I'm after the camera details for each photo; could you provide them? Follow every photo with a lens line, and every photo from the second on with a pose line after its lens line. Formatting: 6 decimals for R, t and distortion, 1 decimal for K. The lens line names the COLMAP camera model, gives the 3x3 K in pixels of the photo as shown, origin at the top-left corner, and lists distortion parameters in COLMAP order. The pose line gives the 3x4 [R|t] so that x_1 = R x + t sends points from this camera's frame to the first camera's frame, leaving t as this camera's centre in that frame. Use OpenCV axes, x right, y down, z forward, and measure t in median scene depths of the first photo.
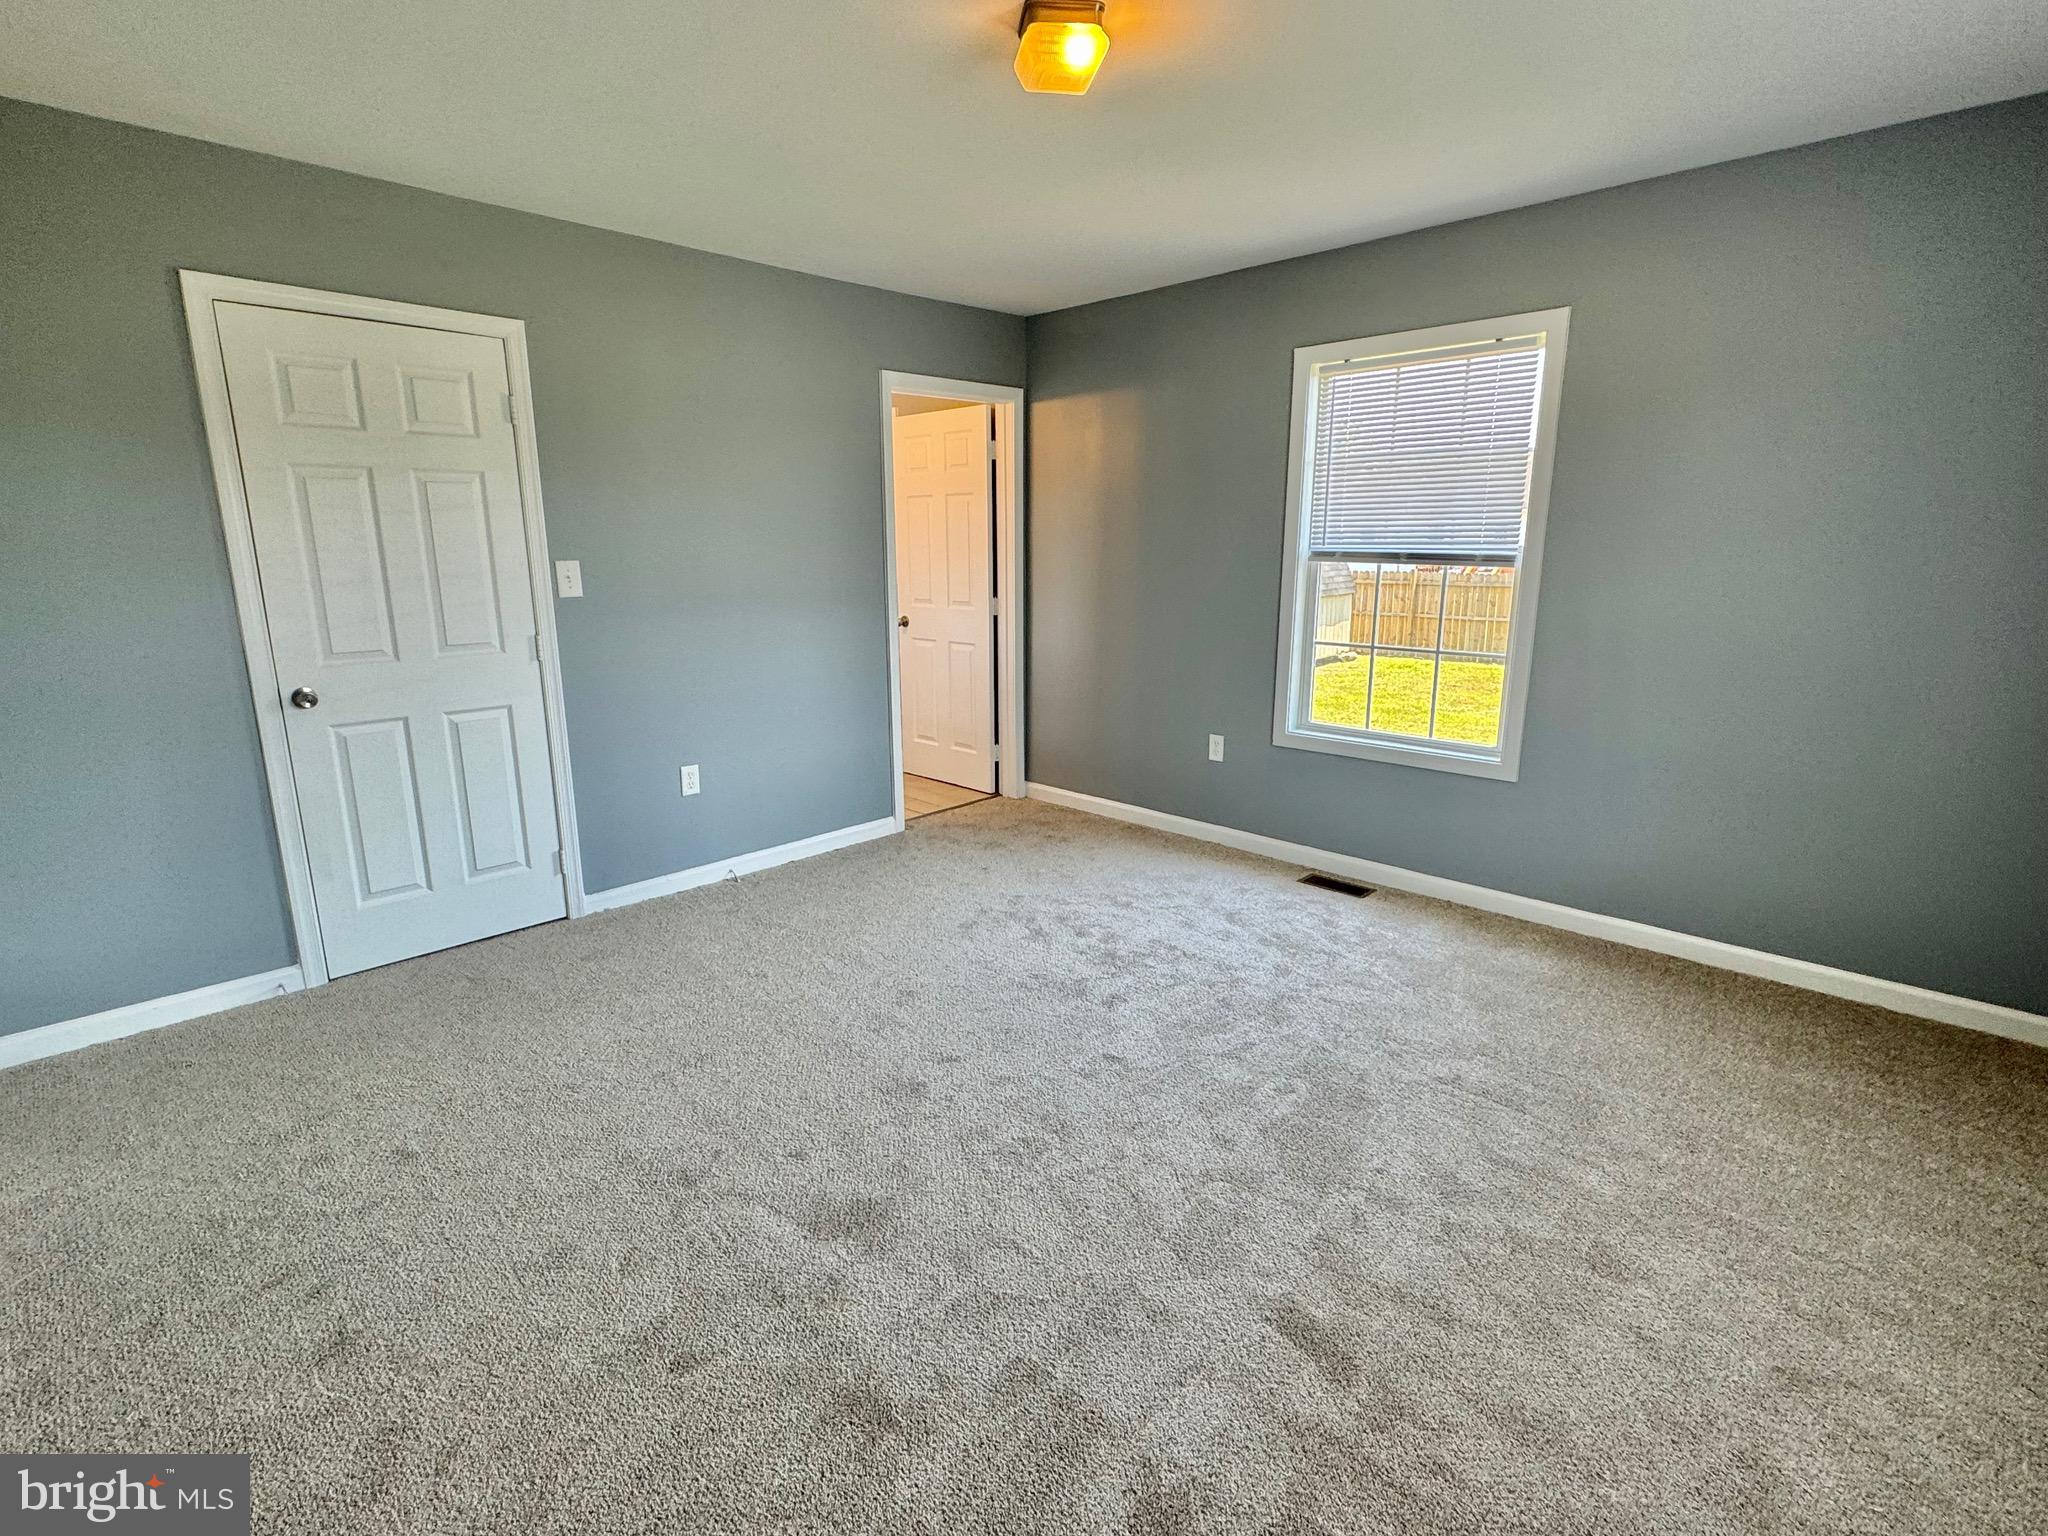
lens RADIAL K [[1003.4, 0, 1017.1], [0, 1003.4, 774.3], [0, 0, 1]] dist [-0.000115, 0.000272]
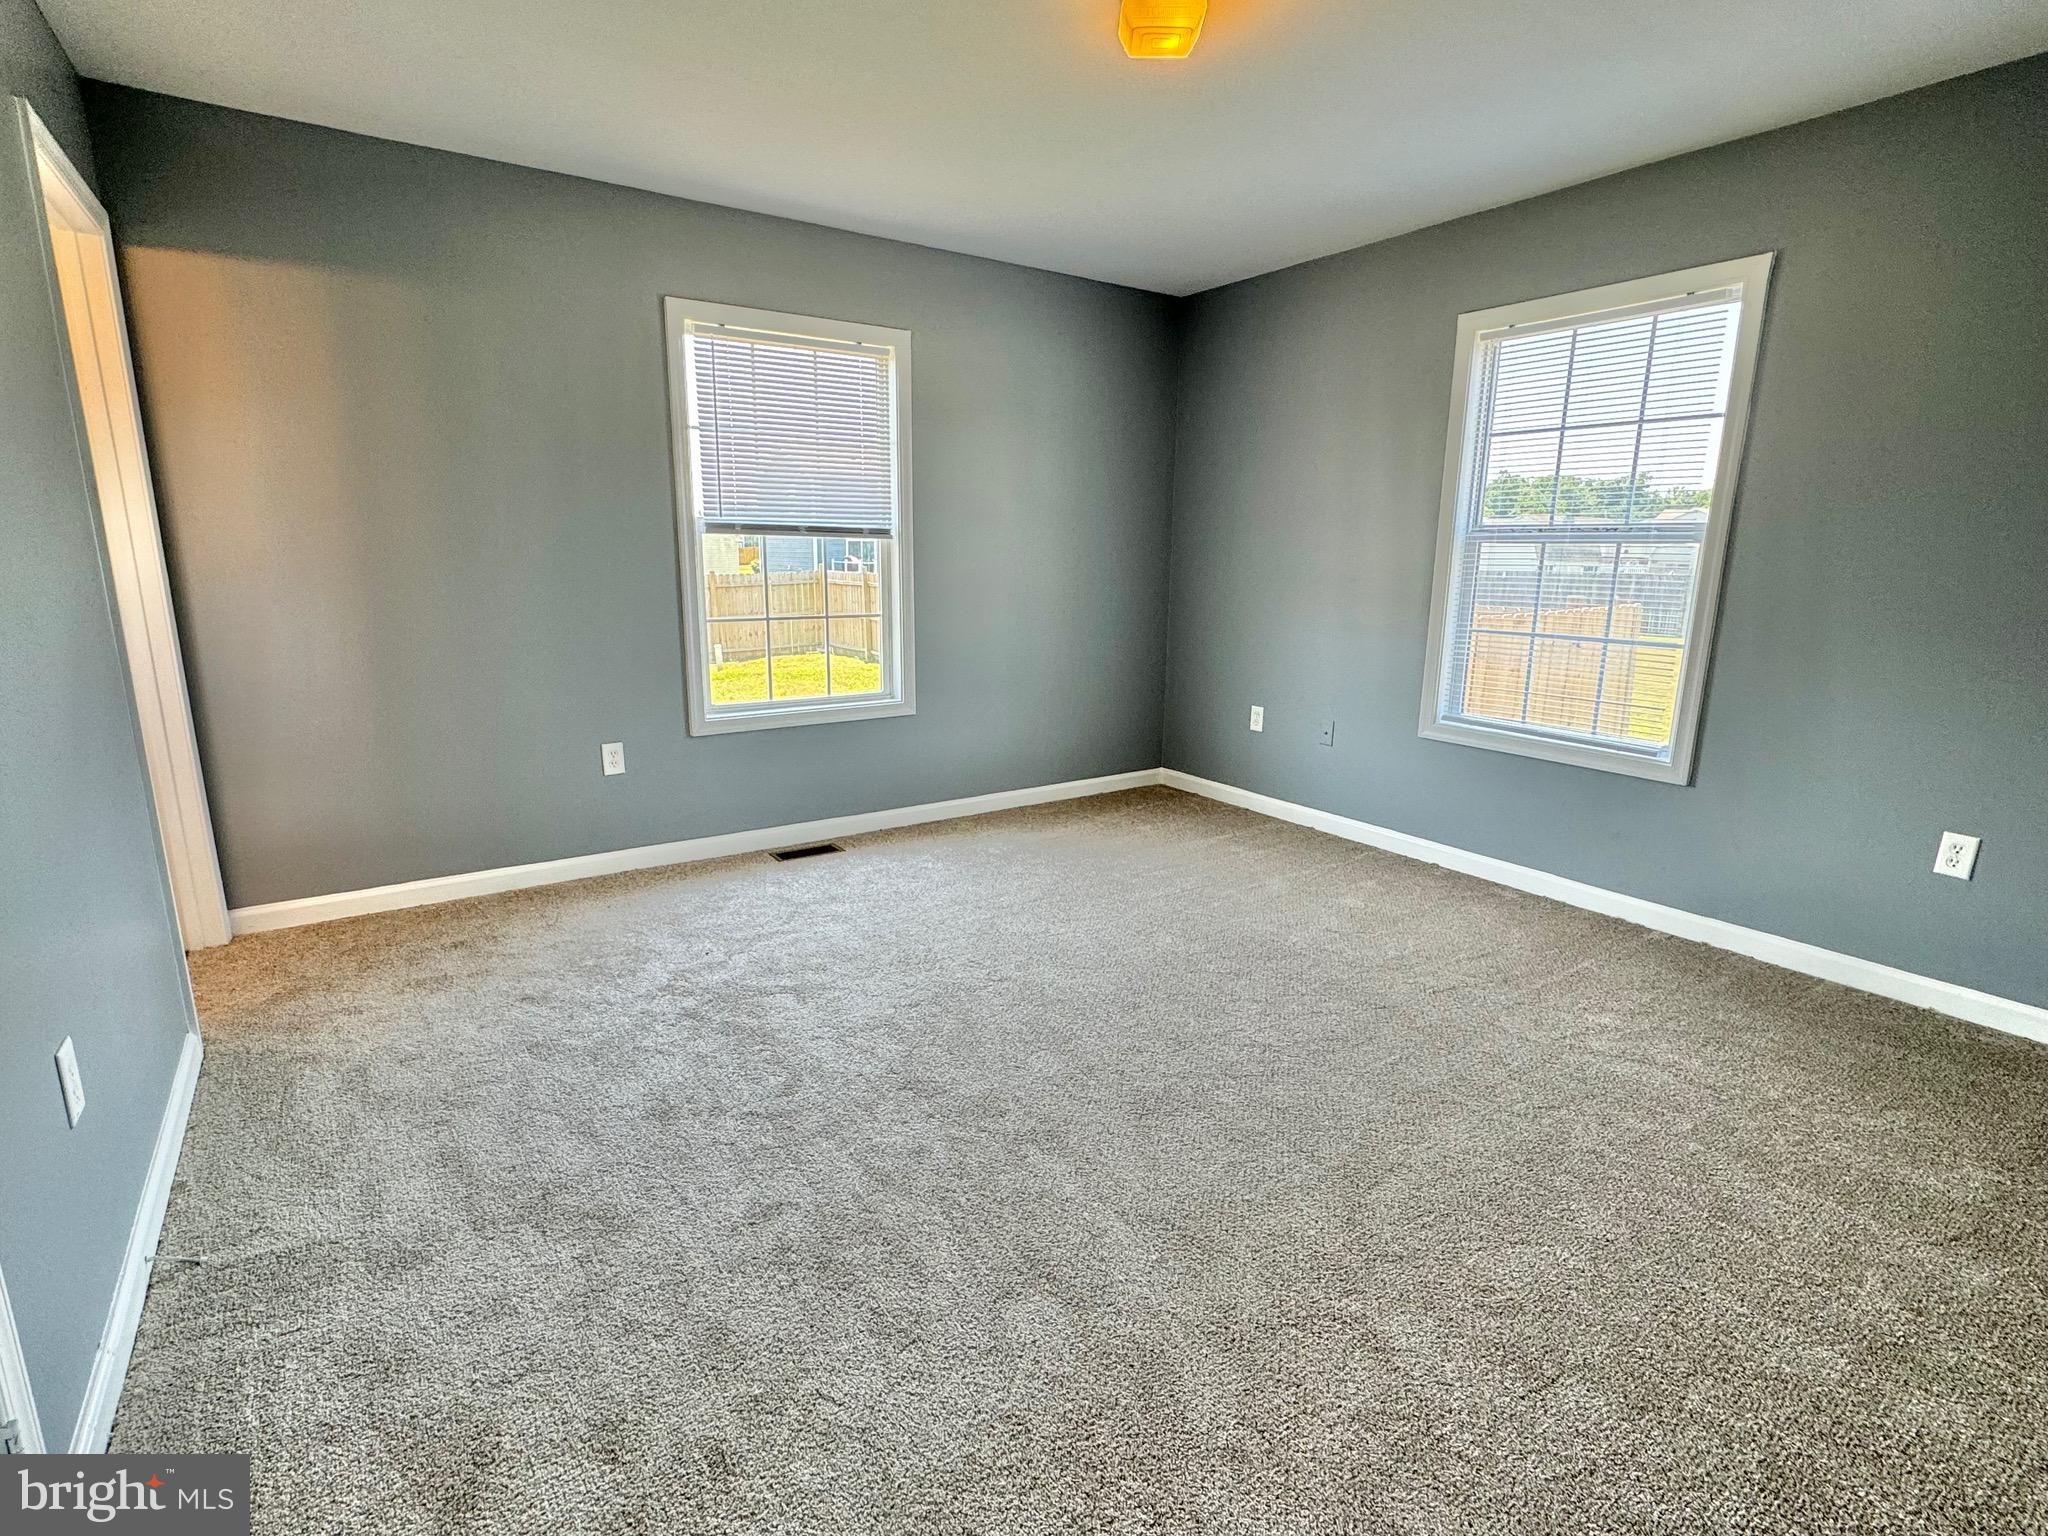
lens RADIAL K [[1003.4, 0, 1017.1], [0, 1003.4, 774.3], [0, 0, 1]] dist [-0.000115, 0.000272]
pose [[0.176233, -0.210937, 0.961482, -0.622435], [0.215069, 0.961422, 0.171503, -0.096777], [-0.960566, 0.176560, 0.214800, 0.574758]]
